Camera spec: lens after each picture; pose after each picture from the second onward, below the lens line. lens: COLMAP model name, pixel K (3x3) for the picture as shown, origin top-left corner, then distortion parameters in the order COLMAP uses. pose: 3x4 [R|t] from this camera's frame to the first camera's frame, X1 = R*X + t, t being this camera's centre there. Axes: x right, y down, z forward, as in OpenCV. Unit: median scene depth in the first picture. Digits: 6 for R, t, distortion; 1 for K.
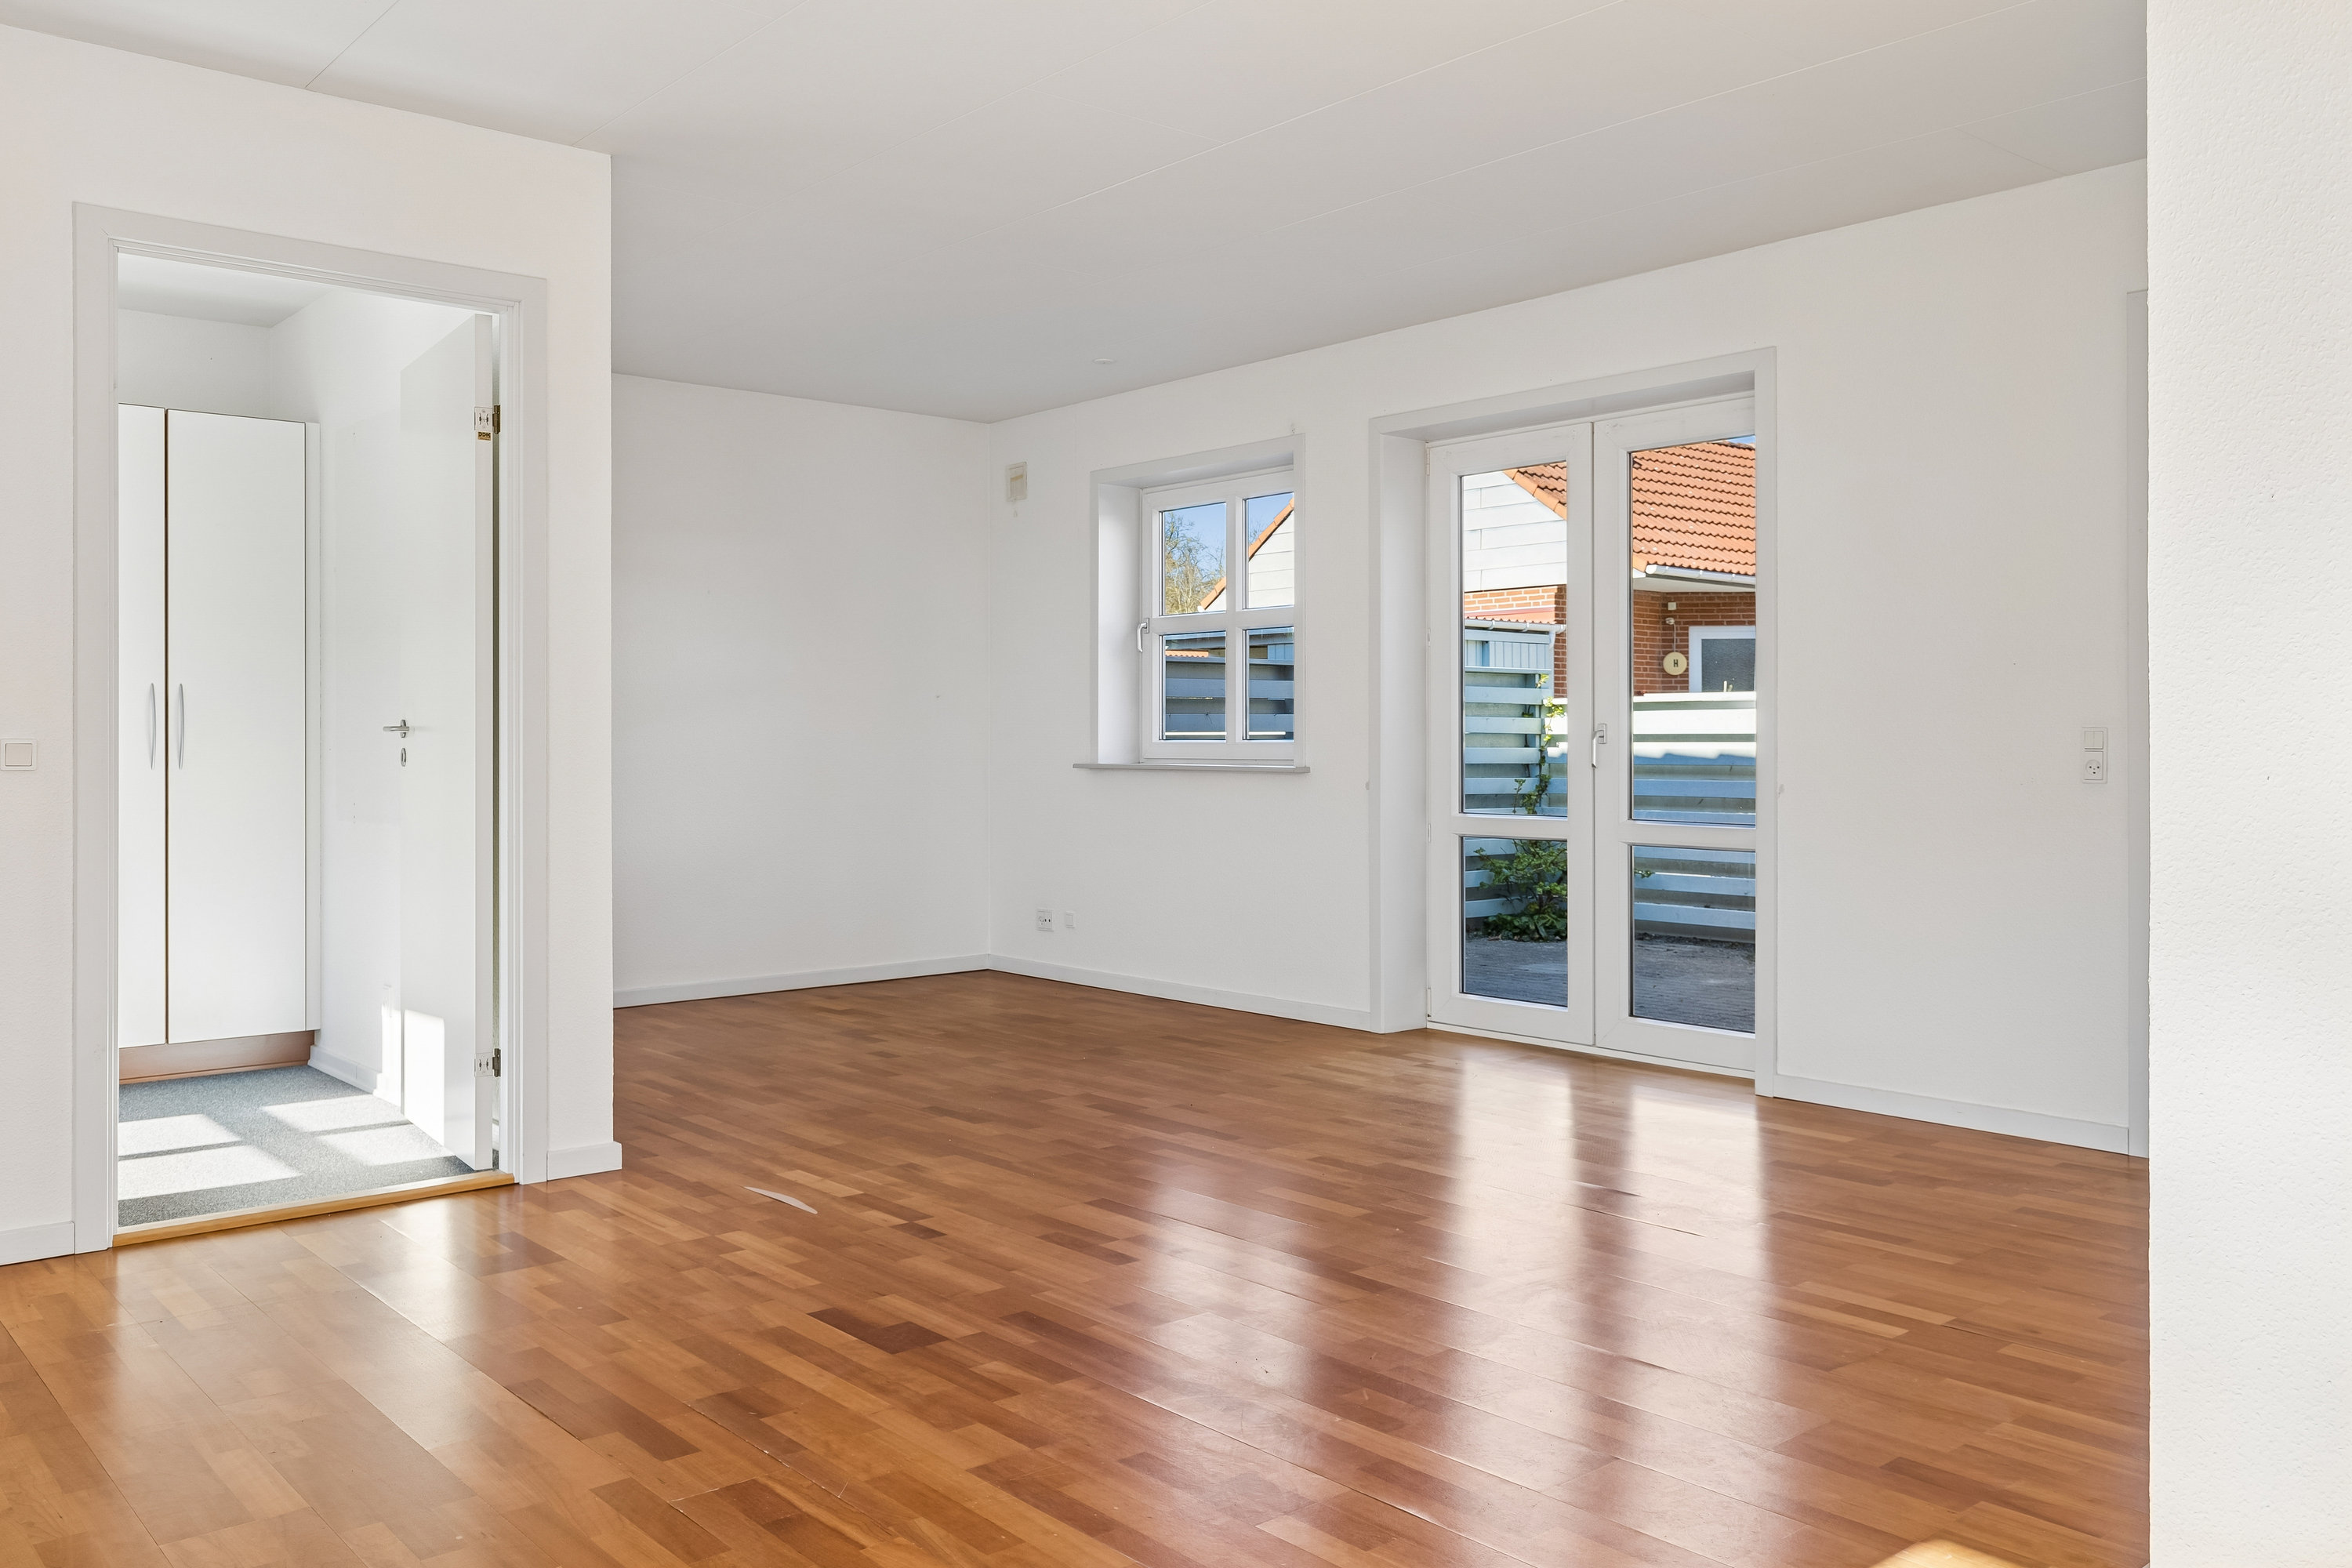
lens RADIAL K [[1850.9, 0, 1172.3], [0, 1850.9, 748.2], [0, 0, 1]] dist [0.008762, -0.001993]
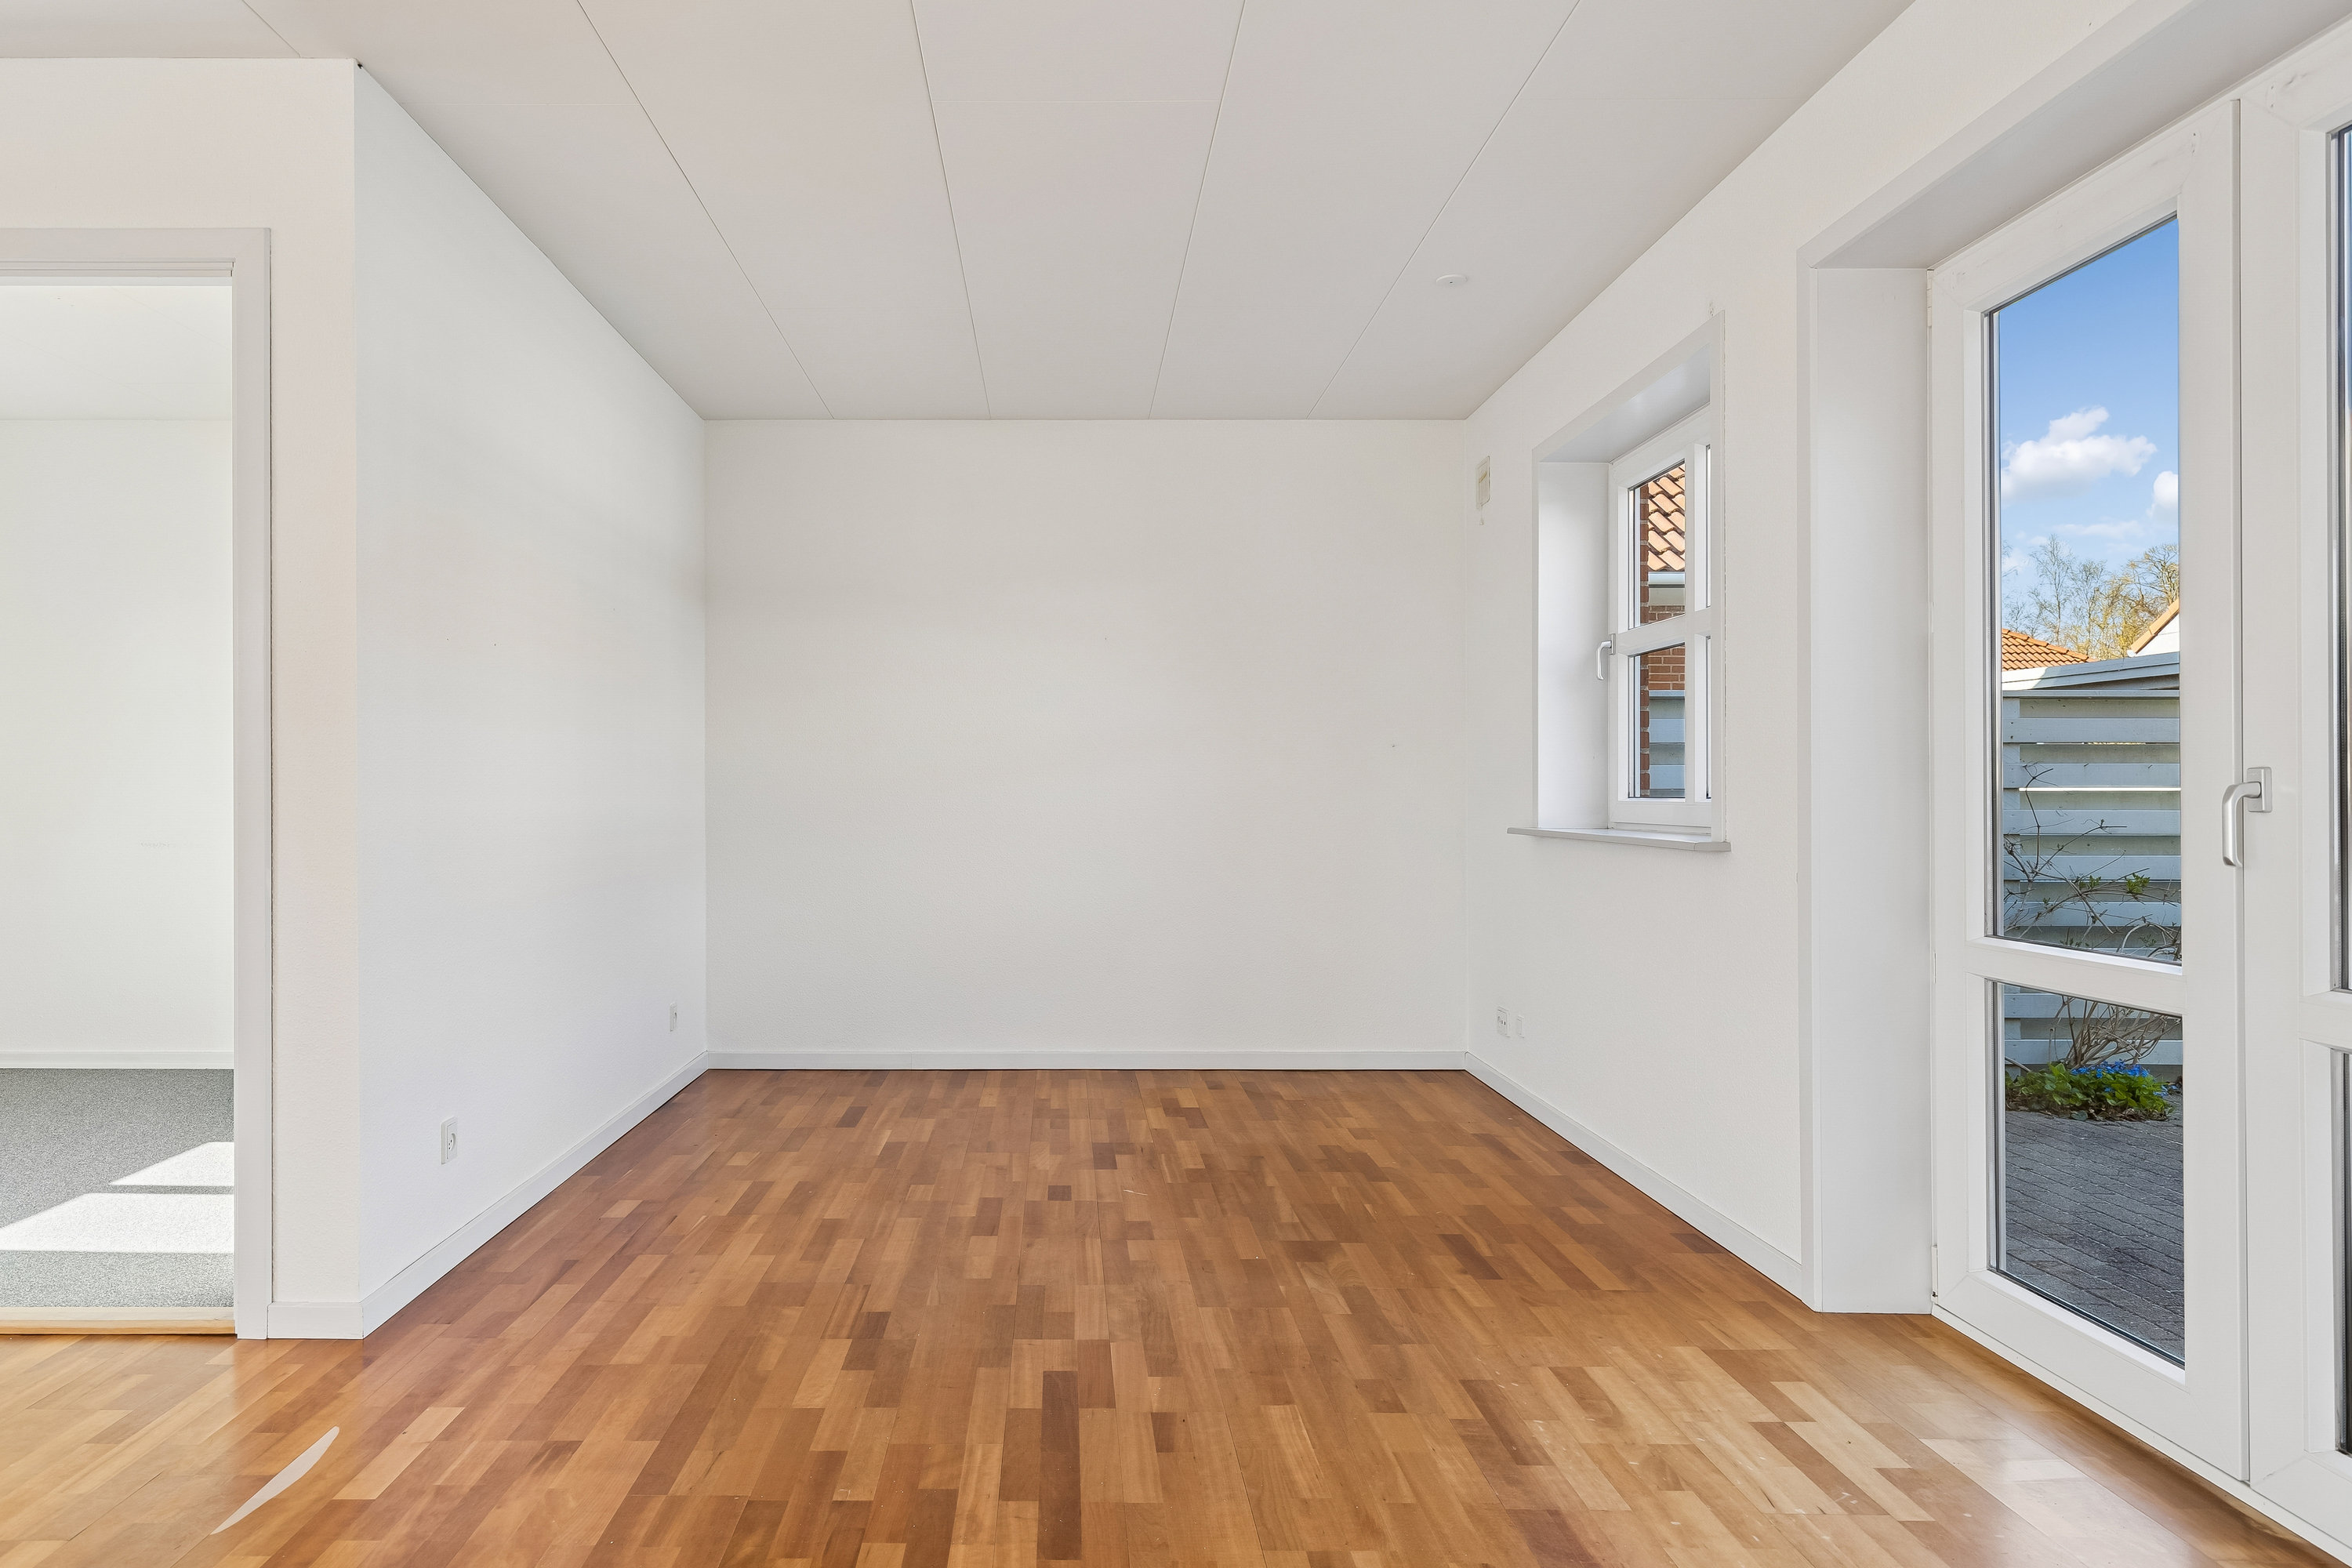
lens RADIAL K [[1362.7, 0, 1053.8], [0, 1362.7, 806.5], [0, 0, 1]] dist [0.007251, 0.003475]
pose [[0.755368, 0.008398, -0.655247, 0.181466], [-0.005546, 0.999964, 0.006423, -0.003411], [0.655277, -0.001217, 0.755387, 0.446163]]
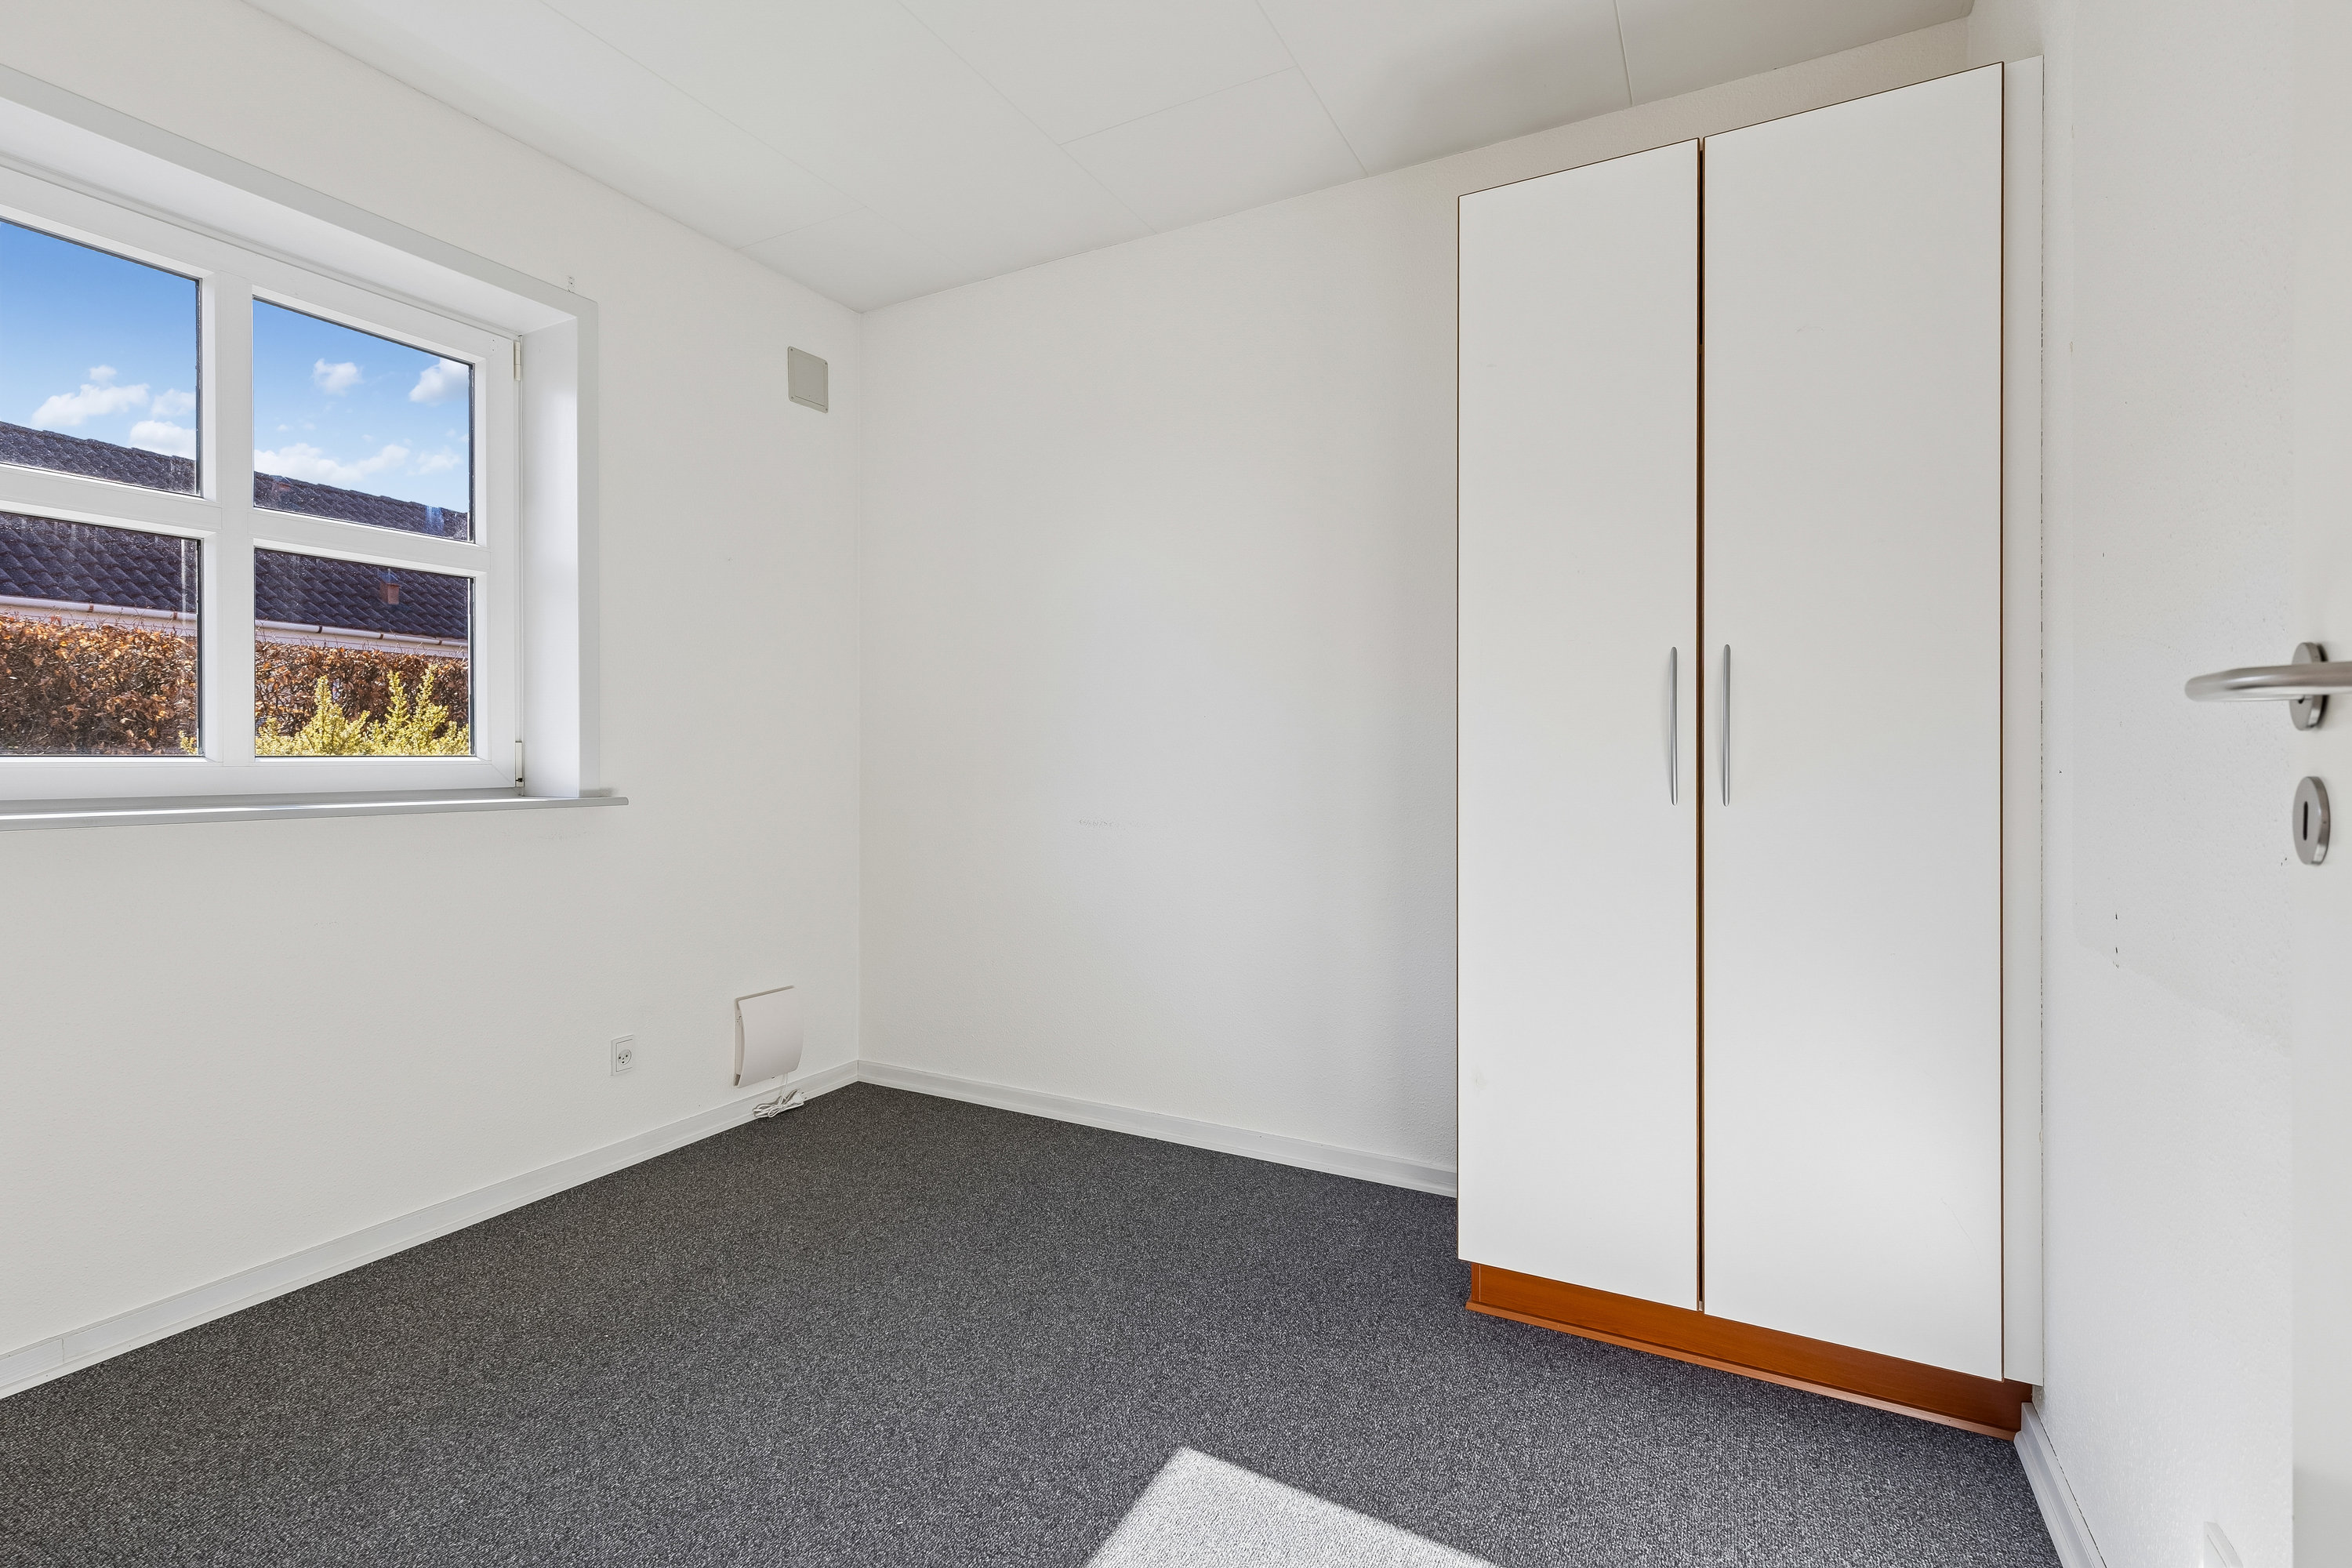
lens RADIAL K [[1072.1, 0, 1166.9], [0, 1072.1, 747.3], [0, 0, 1]] dist [0.007965, -0.001644]
pose [[0.373225, -0.002363, -0.927738, -0.232682], [-0.008123, 0.999950, -0.005815, -0.001634], [0.927705, 0.009706, 0.373187, 0.555166]]
